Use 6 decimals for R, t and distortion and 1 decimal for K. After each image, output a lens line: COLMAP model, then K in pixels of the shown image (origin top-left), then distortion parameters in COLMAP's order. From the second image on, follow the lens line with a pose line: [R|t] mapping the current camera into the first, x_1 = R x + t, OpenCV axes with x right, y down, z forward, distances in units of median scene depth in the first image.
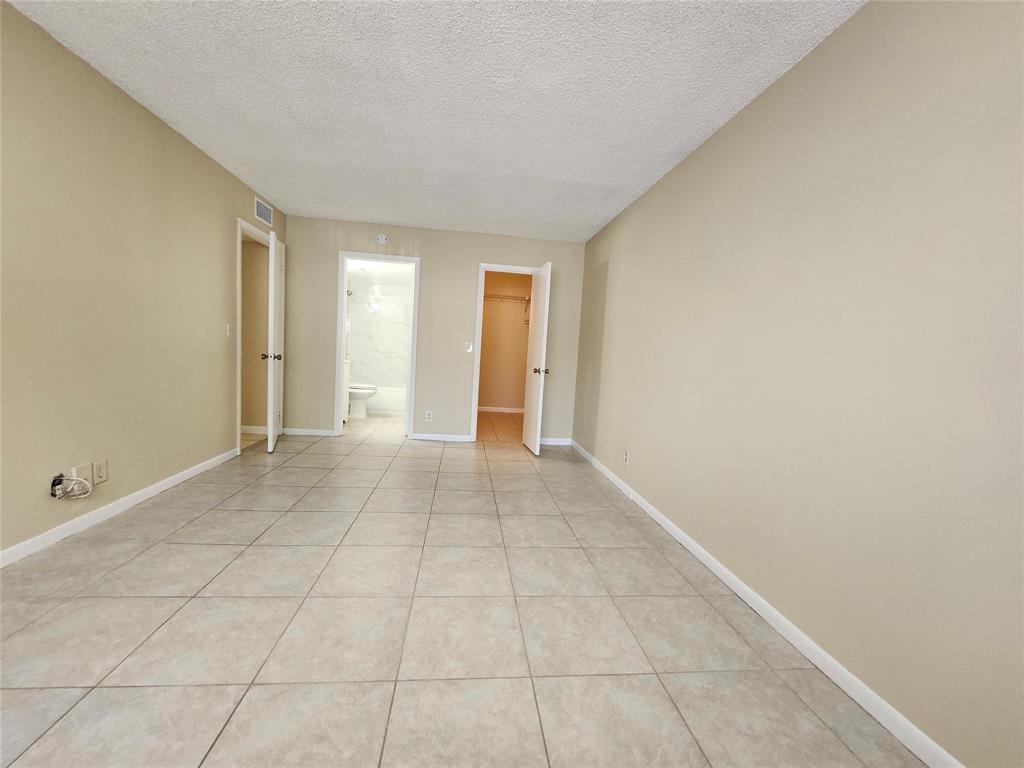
lens RADIAL K [[404.9, 0, 508.6], [0, 404.9, 381.9], [0, 0, 1]] dist [0.000059, -0.000466]
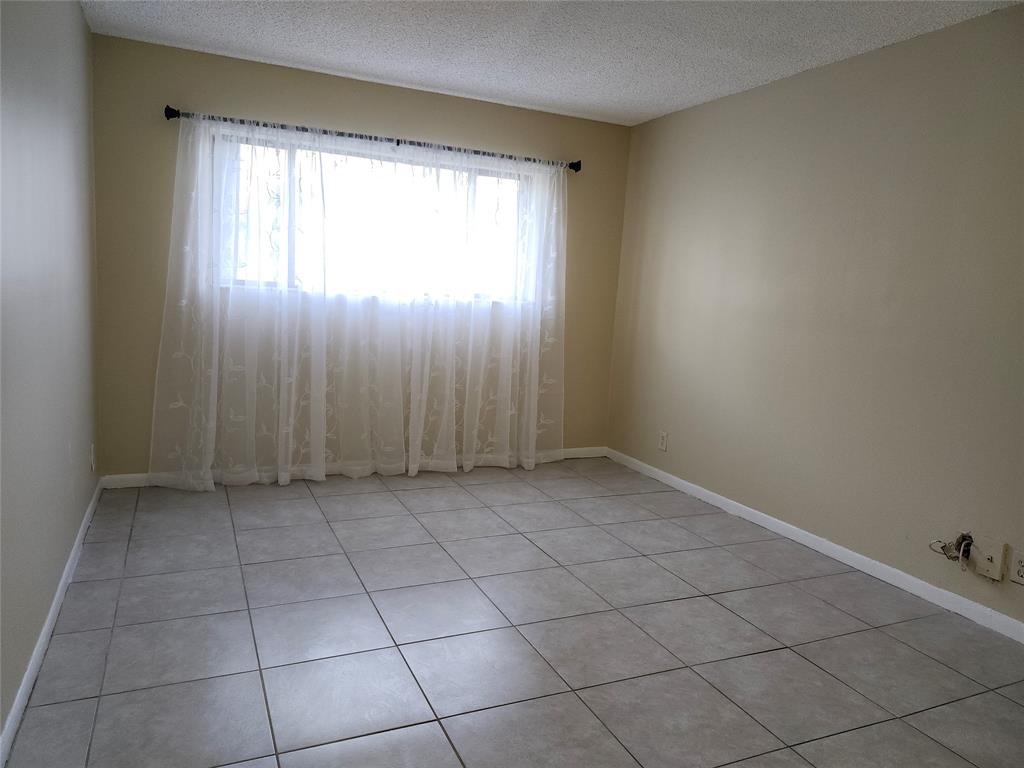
lens RADIAL K [[715.2, 0, 505.2], [0, 715.2, 379.3], [0, 0, 1]] dist [0.090059, -0.107823]
pose [[-0.948214, -0.070300, -0.309754, 0.288056], [-0.131641, 0.974481, 0.181816, -0.249944], [0.289068, 0.213177, -0.933271, 2.293627]]
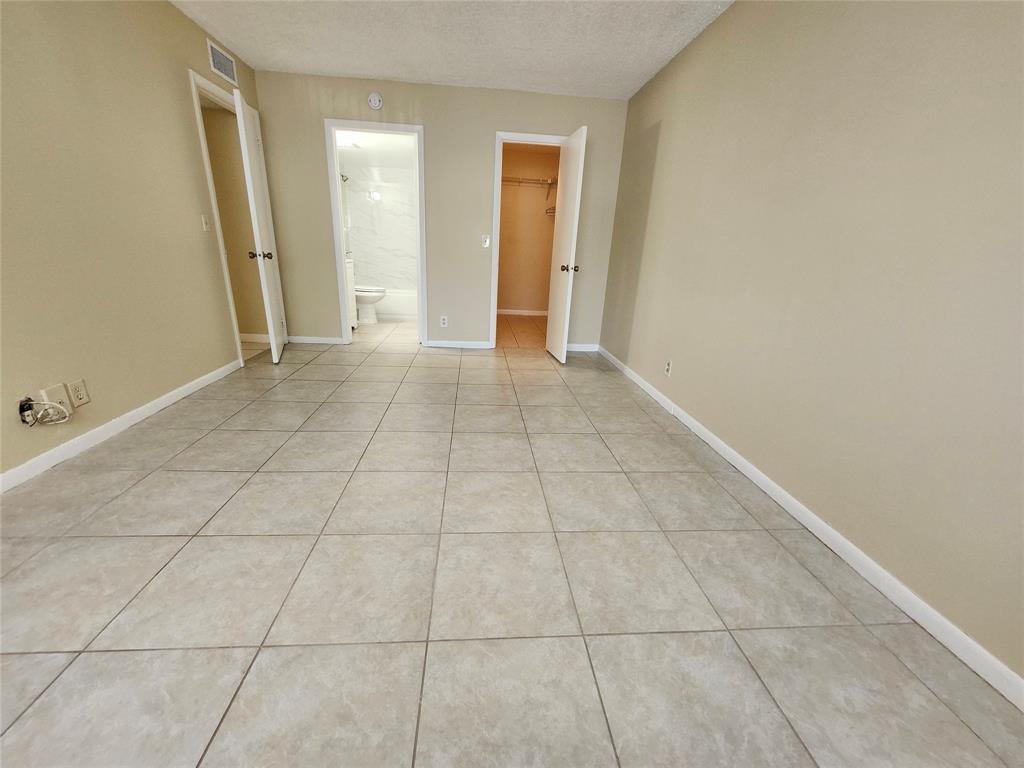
lens RADIAL K [[404.9, 0, 508.6], [0, 404.9, 381.9], [0, 0, 1]] dist [0.000059, -0.000466]
pose [[0.999441, -0.004657, -0.033117, -0.055227], [0.012484, 0.970625, 0.240272, -0.001352], [0.031025, -0.240551, 0.970141, 0.225822]]
